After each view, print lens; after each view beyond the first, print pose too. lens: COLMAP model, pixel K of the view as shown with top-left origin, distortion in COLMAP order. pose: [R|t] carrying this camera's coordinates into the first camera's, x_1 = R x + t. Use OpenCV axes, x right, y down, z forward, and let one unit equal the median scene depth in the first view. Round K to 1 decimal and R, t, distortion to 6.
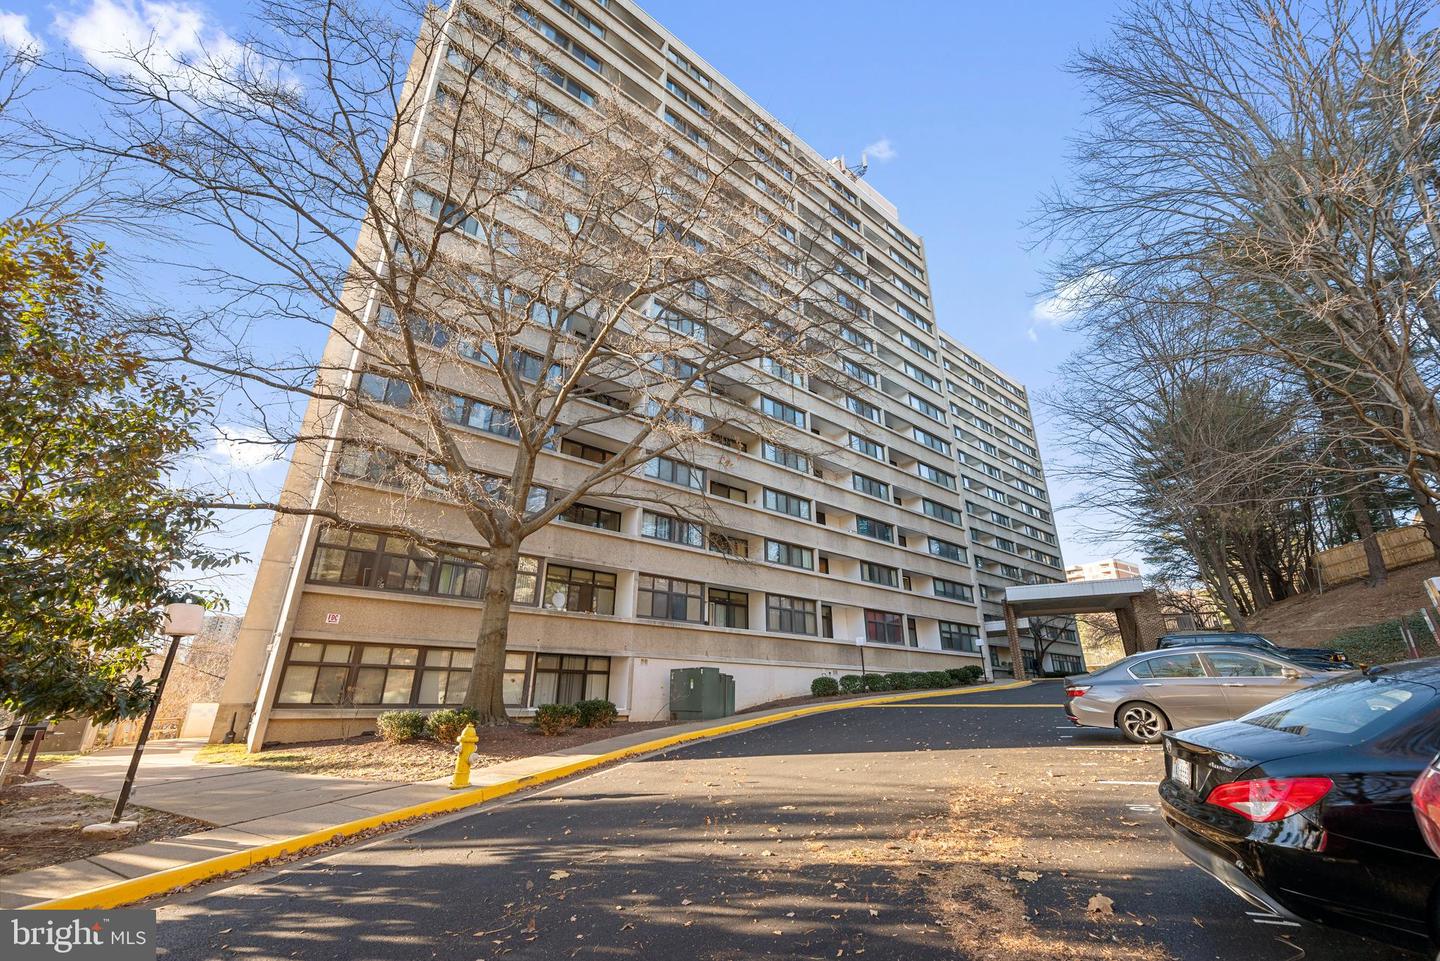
lens RADIAL K [[571.4, 0, 720.0], [0, 571.4, 480.5], [0, 0, 1]] dist [0.002020, 0.000441]
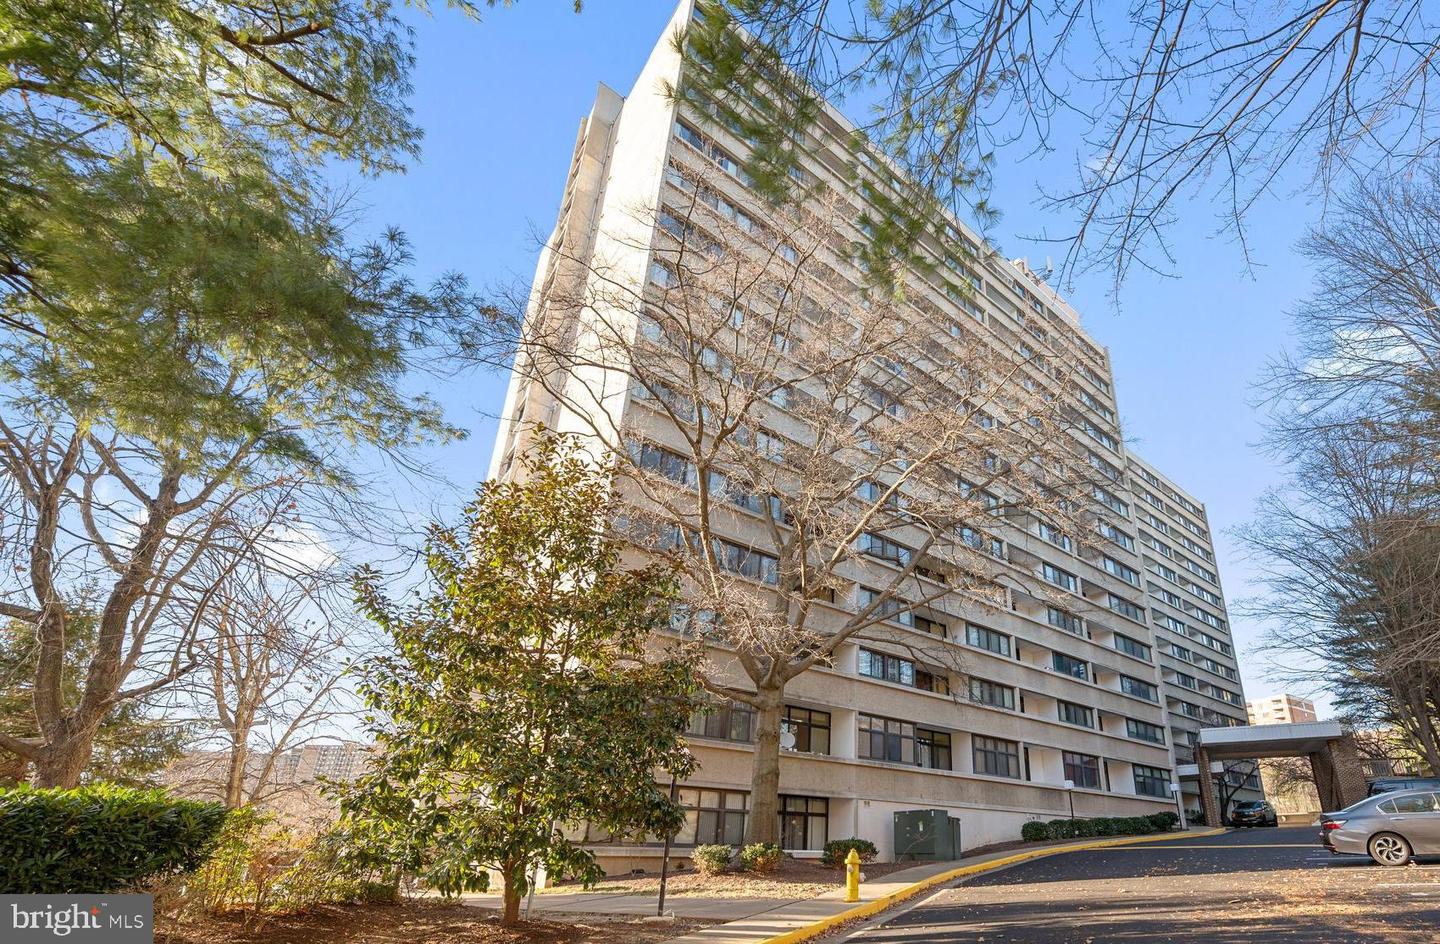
lens RADIAL K [[833.6, 0, 720.3], [0, 833.6, 535.7], [0, 0, 1]] dist [0.002648, 0.000882]
pose [[0.997852, 0.024712, 0.060669, -0.402477], [-0.023436, 0.999491, -0.021644, -0.088663], [-0.061172, 0.020175, 0.997923, -0.353481]]
